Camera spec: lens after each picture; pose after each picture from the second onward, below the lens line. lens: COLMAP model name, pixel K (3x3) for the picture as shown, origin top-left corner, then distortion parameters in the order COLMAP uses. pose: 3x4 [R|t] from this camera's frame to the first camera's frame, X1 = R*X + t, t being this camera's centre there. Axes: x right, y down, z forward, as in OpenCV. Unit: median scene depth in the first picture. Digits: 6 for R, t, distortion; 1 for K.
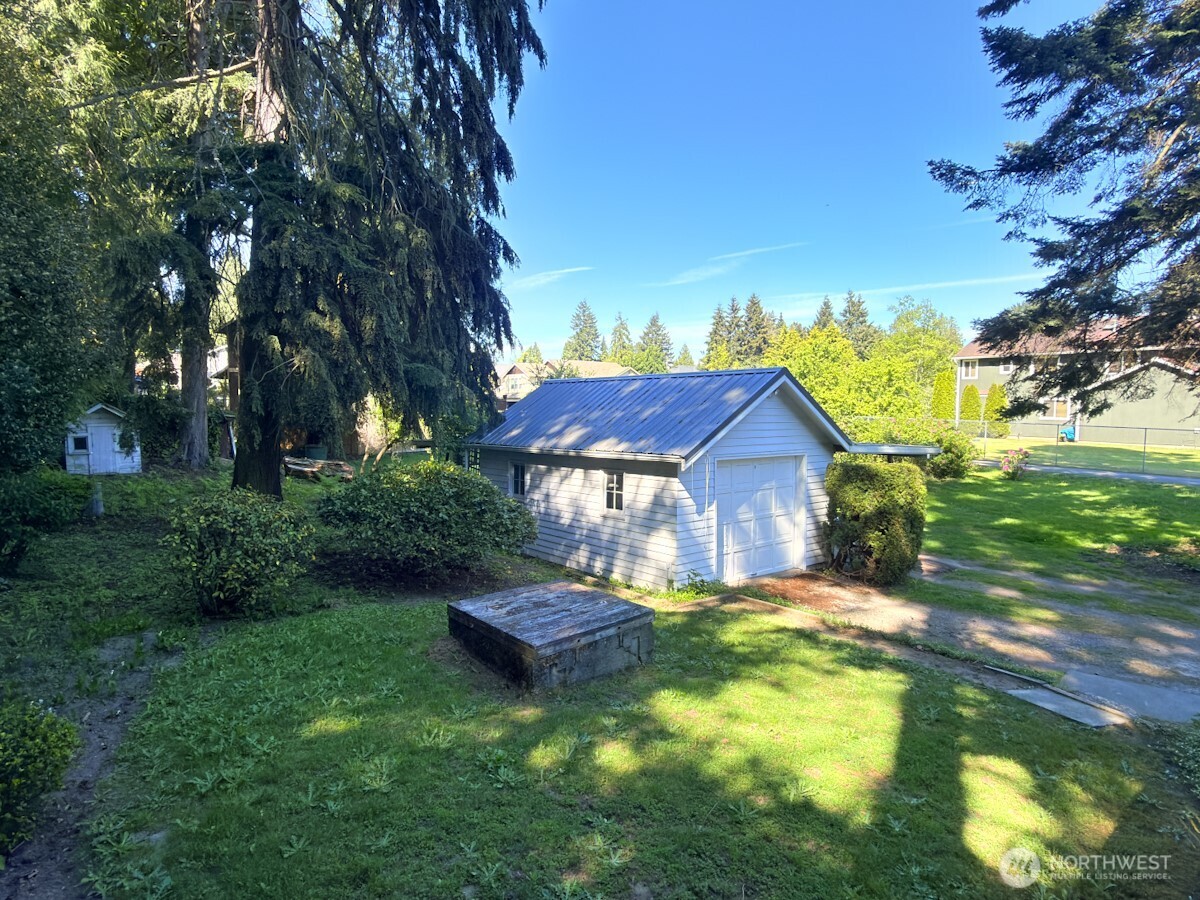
lens RADIAL K [[654.5, 0, 600.0], [0, 654.5, 450.0], [0, 0, 1]] dist [0.007296, 0.001454]
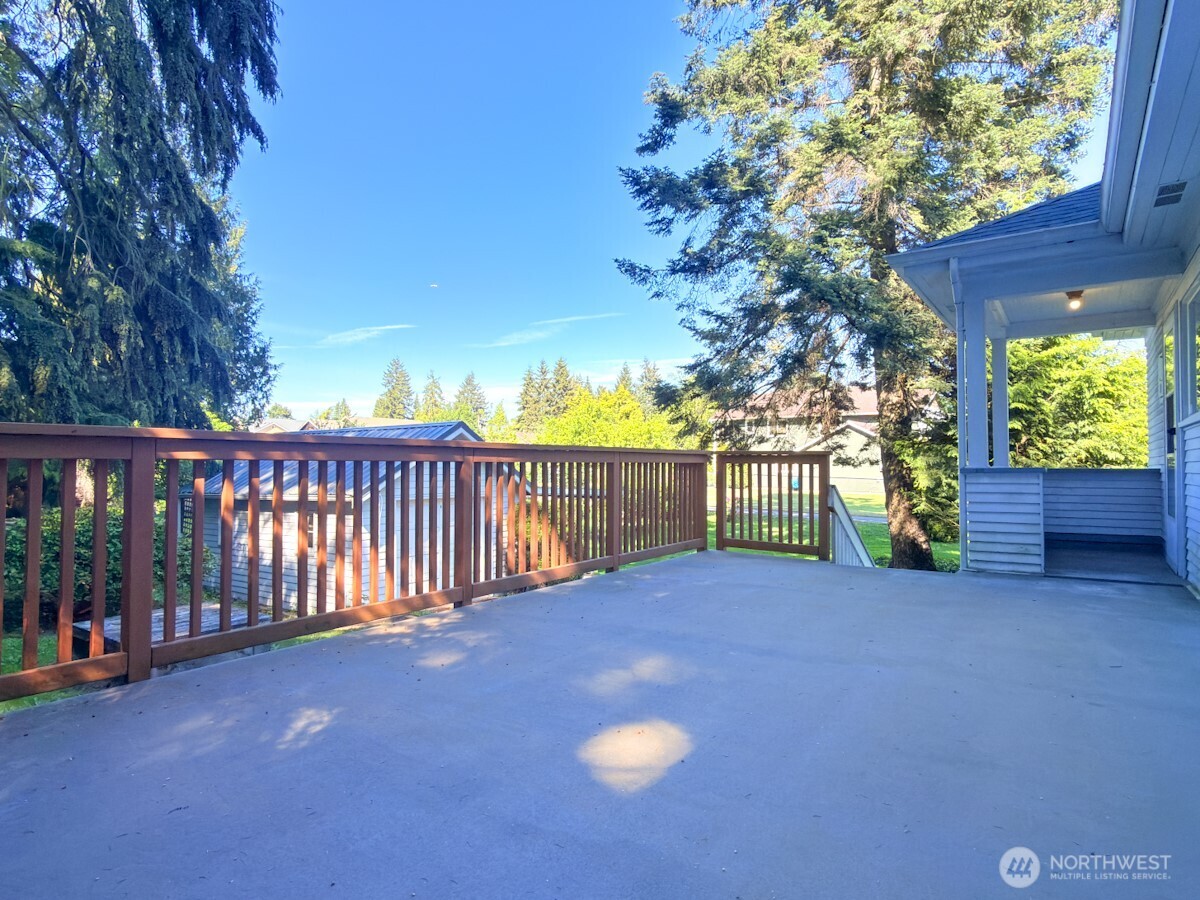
lens RADIAL K [[654.5, 0, 600.0], [0, 654.5, 450.0], [0, 0, 1]] dist [0.007296, 0.001454]
pose [[0.966472, 0.001605, 0.256768, 0.154944], [0.021593, 0.995931, -0.087500, 0.025143], [-0.255864, 0.090110, 0.962504, -0.144477]]
